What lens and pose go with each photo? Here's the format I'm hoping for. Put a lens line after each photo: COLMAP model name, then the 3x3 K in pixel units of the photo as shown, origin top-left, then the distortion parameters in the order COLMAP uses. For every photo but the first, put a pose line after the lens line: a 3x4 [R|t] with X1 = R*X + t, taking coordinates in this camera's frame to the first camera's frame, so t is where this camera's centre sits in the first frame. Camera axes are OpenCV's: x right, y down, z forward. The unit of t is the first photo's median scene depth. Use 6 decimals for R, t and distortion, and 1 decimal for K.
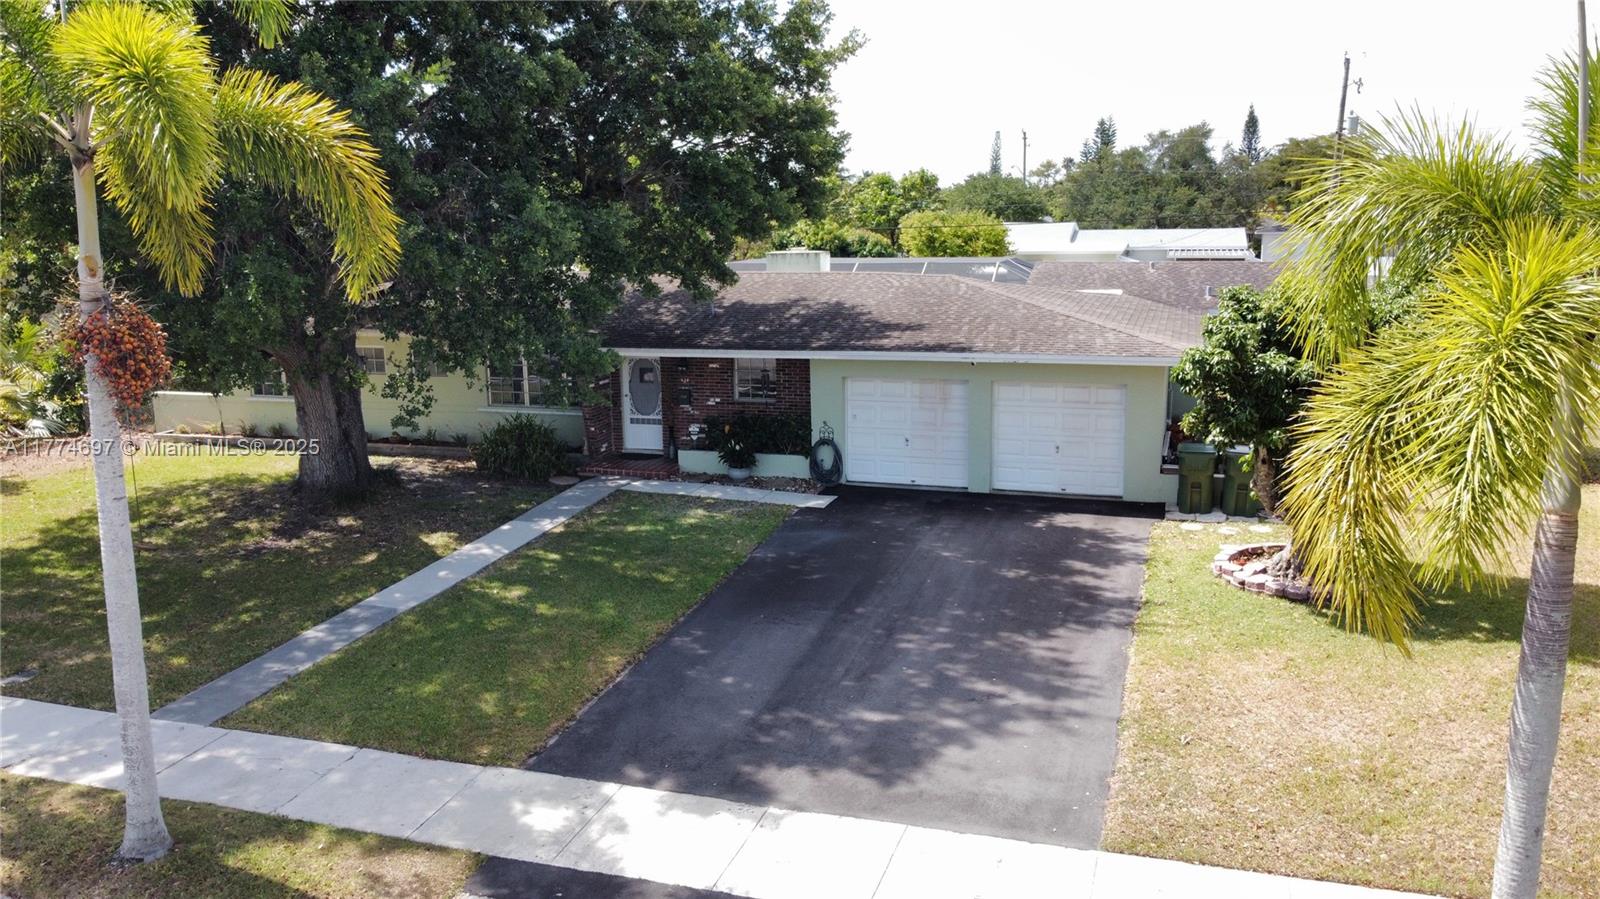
lens RADIAL K [[1207.3, 0, 793.4], [0, 1207.3, 447.5], [0, 0, 1]] dist [0.001212, -0.006114]
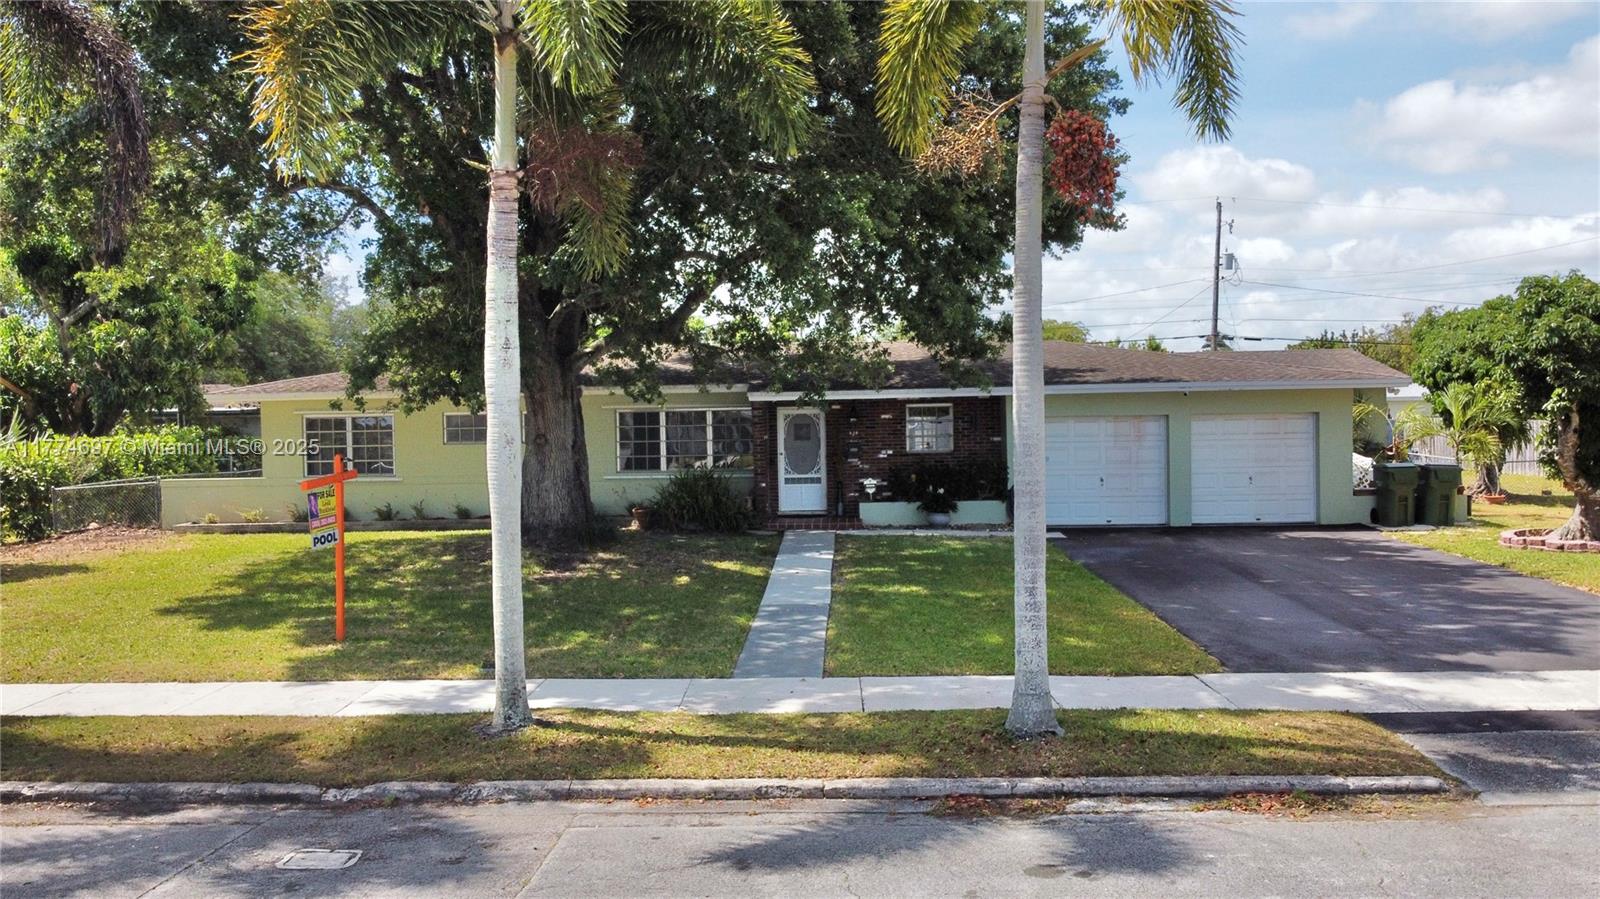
lens RADIAL K [[1272.5, 0, 794.8], [0, 1272.5, 443.8], [0, 0, 1]] dist [-0.007067, -0.000379]
pose [[0.963534, -0.008844, 0.267442, -0.671344], [0.054504, 0.984987, -0.163796, 0.191640], [-0.261978, 0.172400, 0.949550, 0.090133]]
